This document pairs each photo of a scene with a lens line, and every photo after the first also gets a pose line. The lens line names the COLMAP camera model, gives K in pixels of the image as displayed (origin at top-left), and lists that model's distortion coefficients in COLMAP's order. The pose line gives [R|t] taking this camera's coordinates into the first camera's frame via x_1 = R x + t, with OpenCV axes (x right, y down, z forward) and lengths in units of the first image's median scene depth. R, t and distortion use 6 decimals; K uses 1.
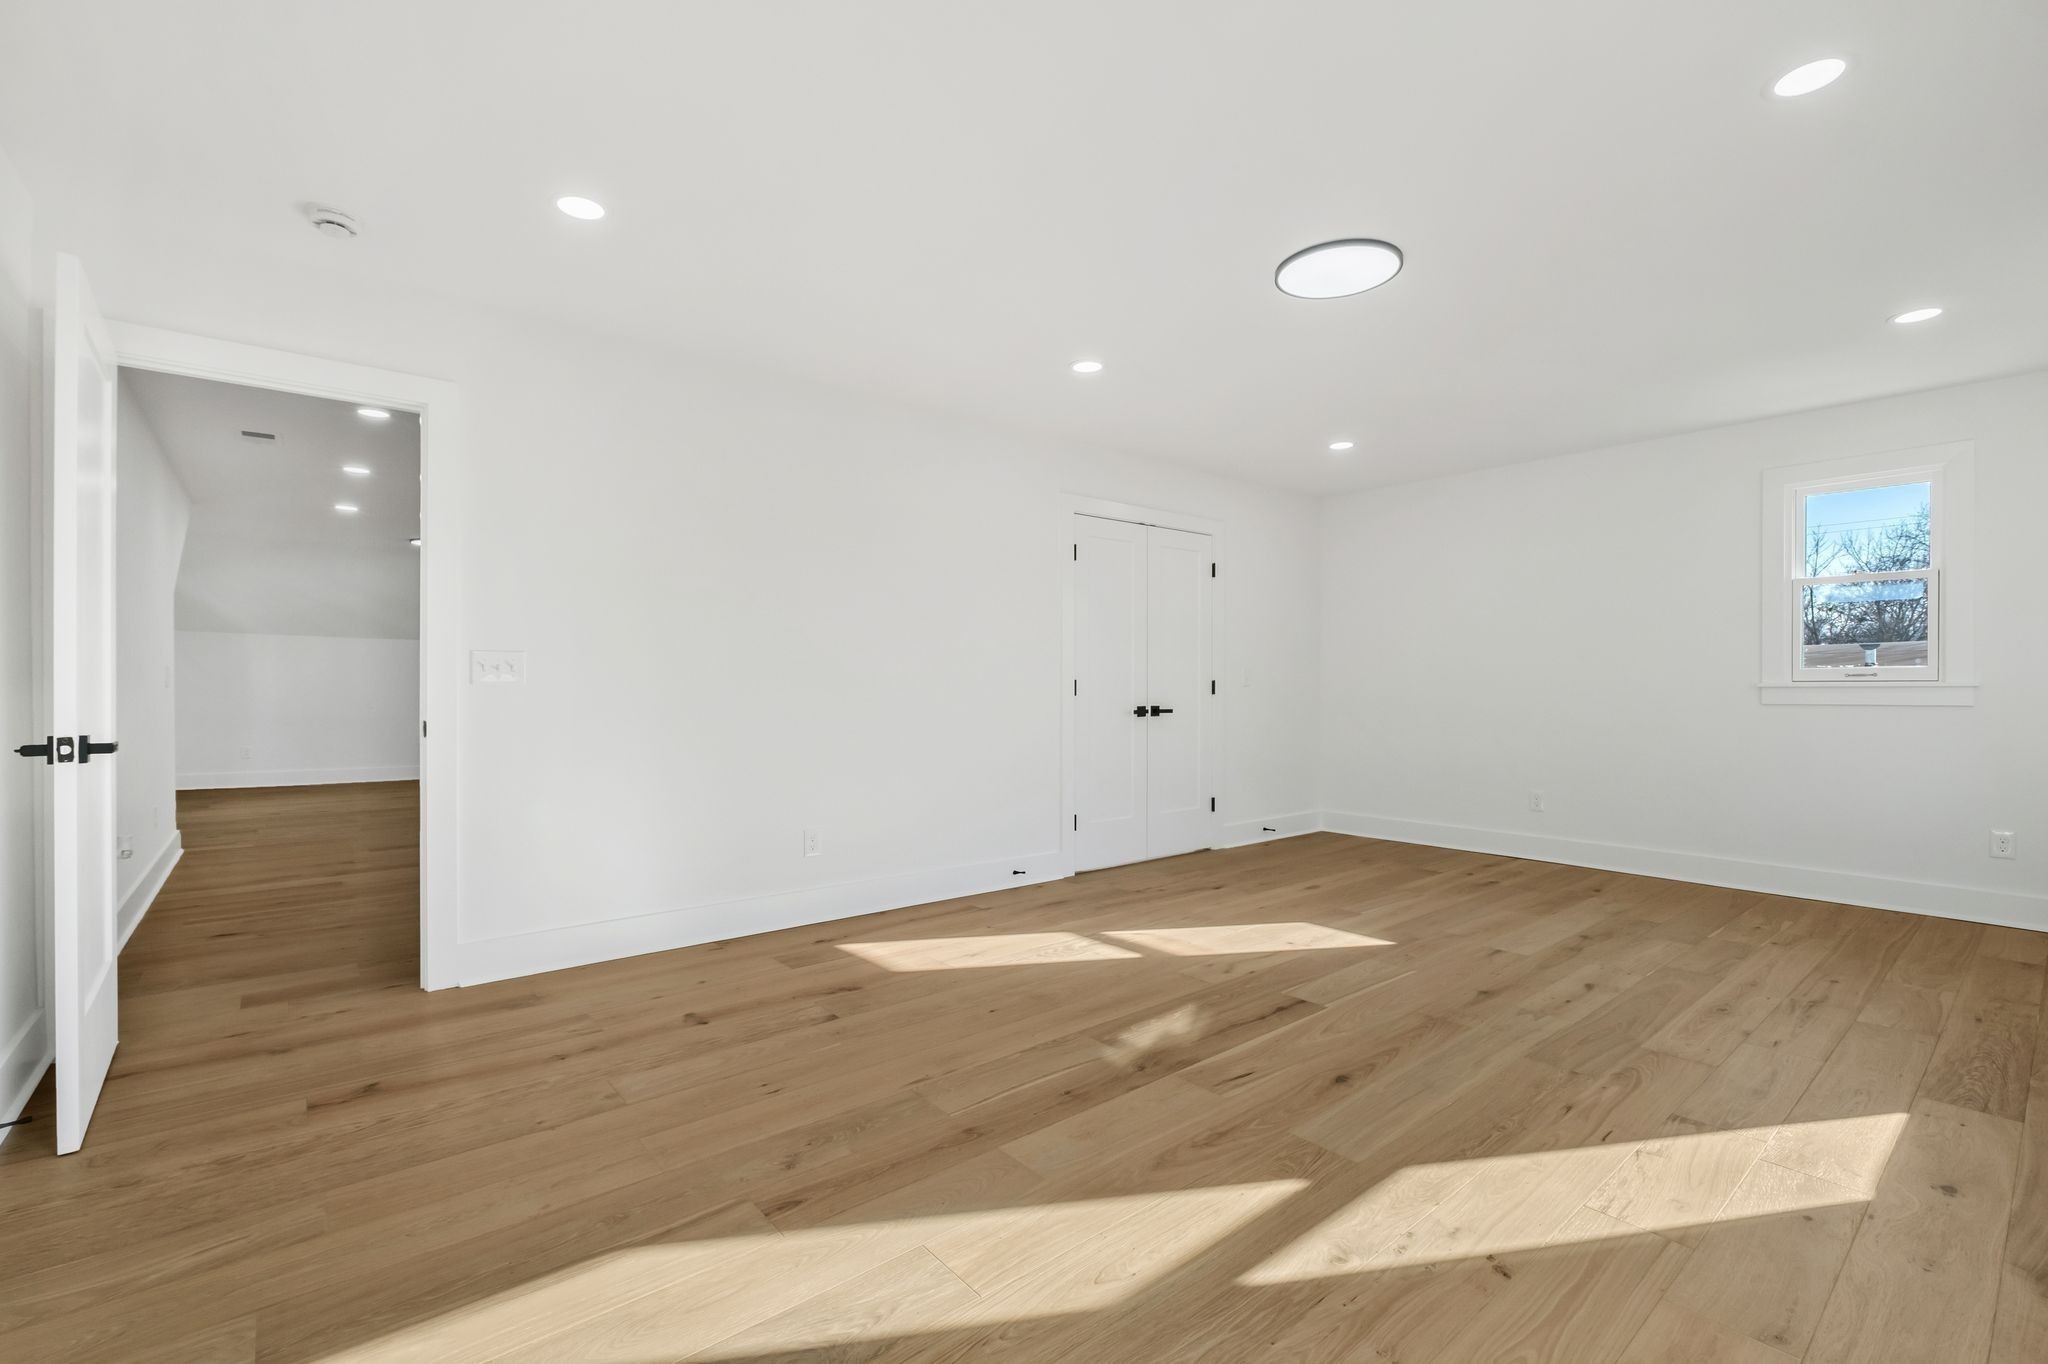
lens RADIAL K [[892.1, 0, 1024.0], [0, 892.1, 682.0], [0, 0, 1]] dist [-0.000720, -0.000081]
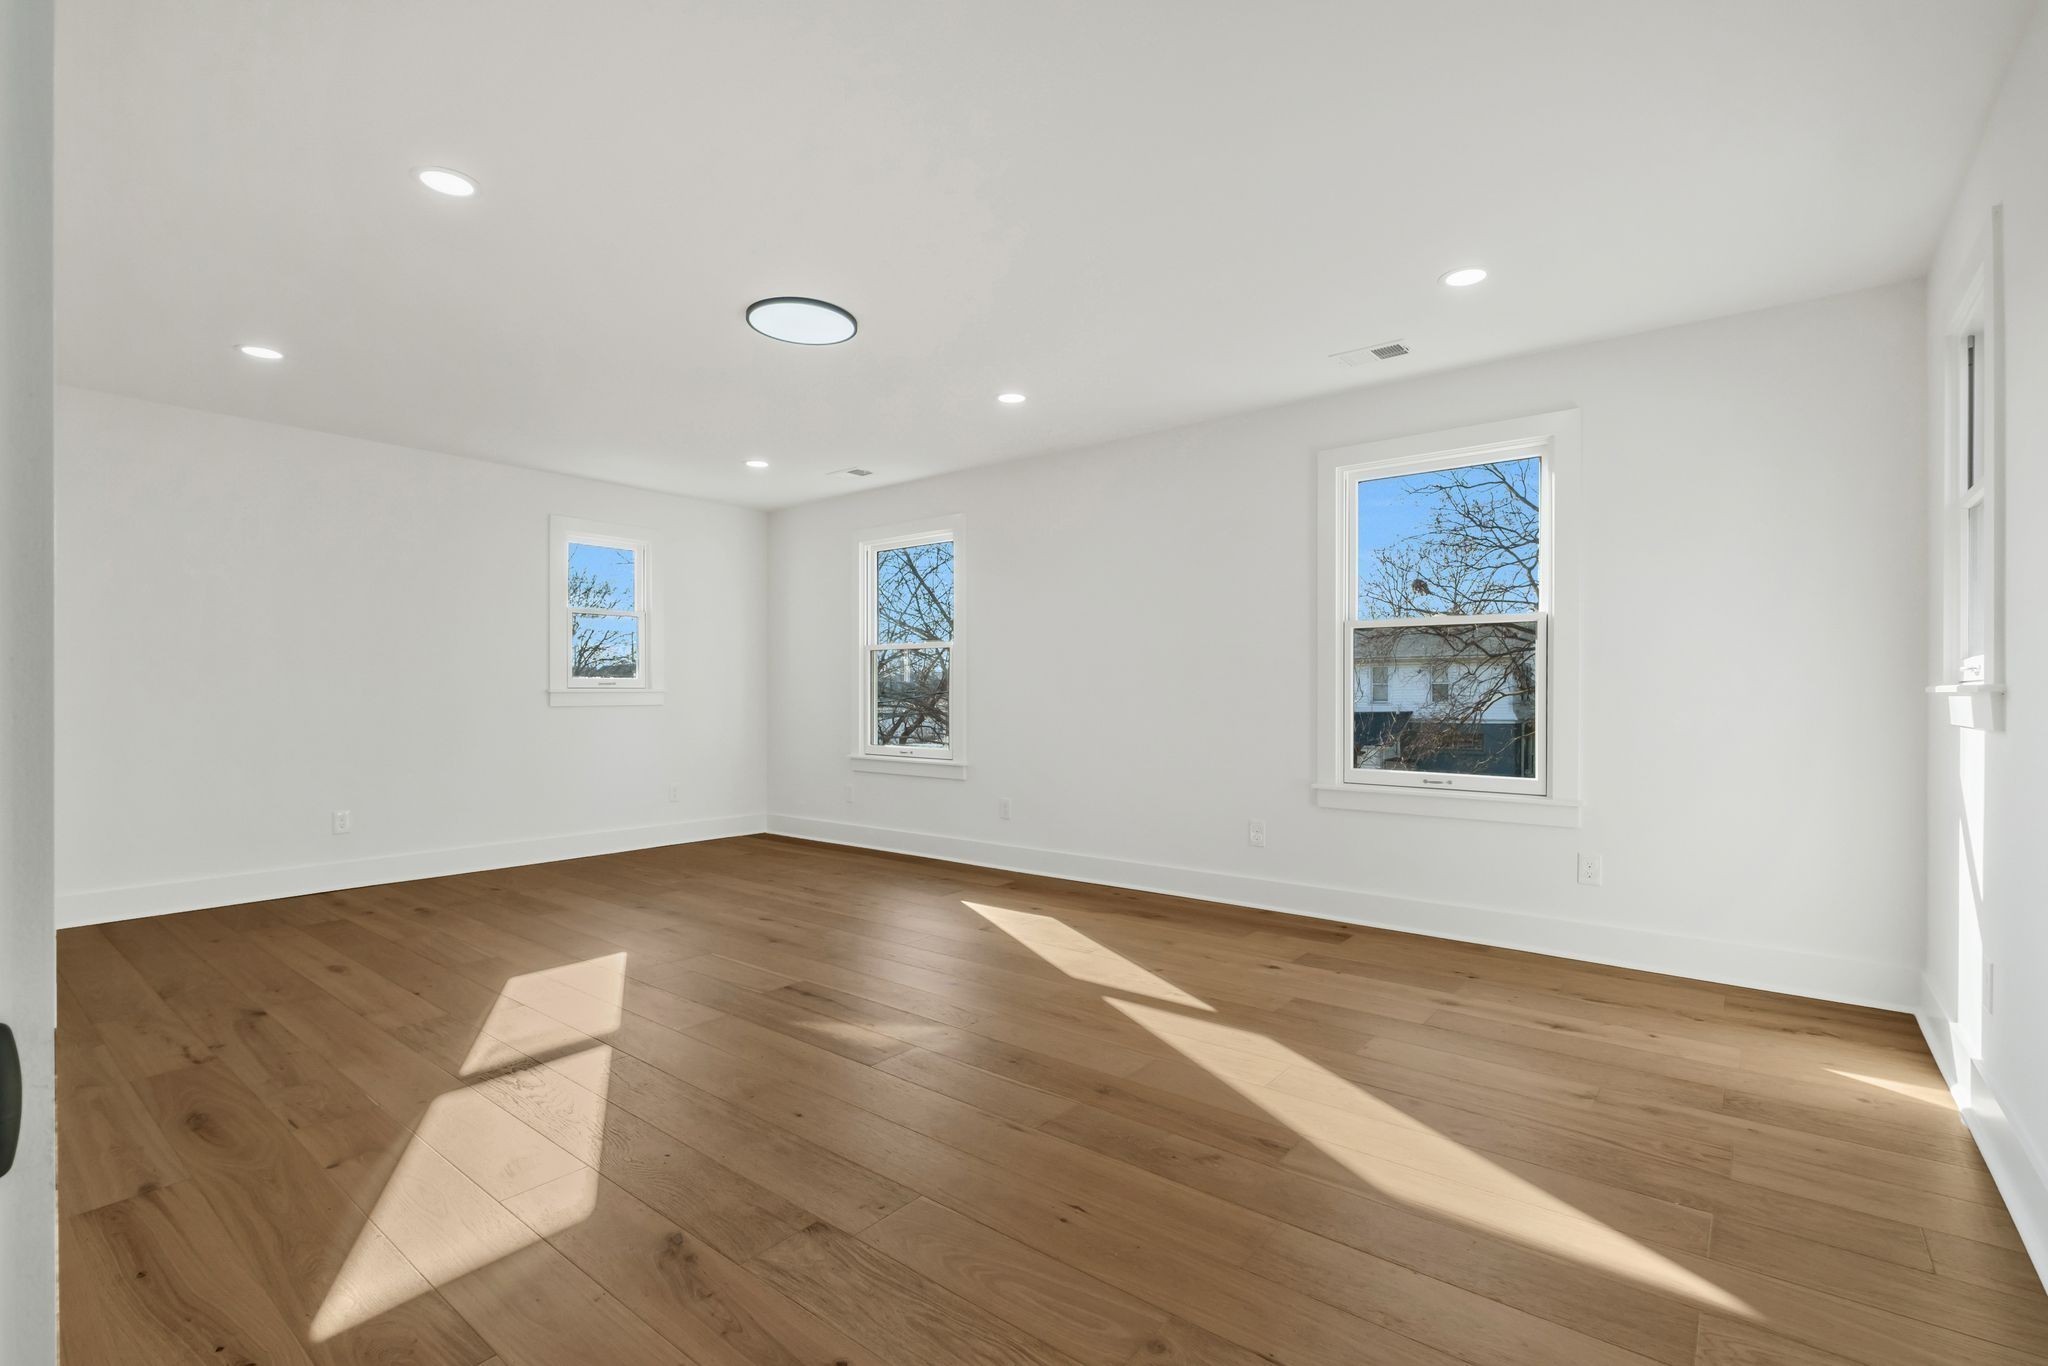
lens RADIAL K [[932.1, 0, 1031.3], [0, 932.1, 683.3], [0, 0, 1]] dist [-0.001508, -0.000234]
pose [[-0.205102, 0.006596, 0.978718, -0.830497], [-0.004300, 0.999962, -0.007640, 0.000811], [-0.978731, -0.005775, -0.205066, 0.929652]]
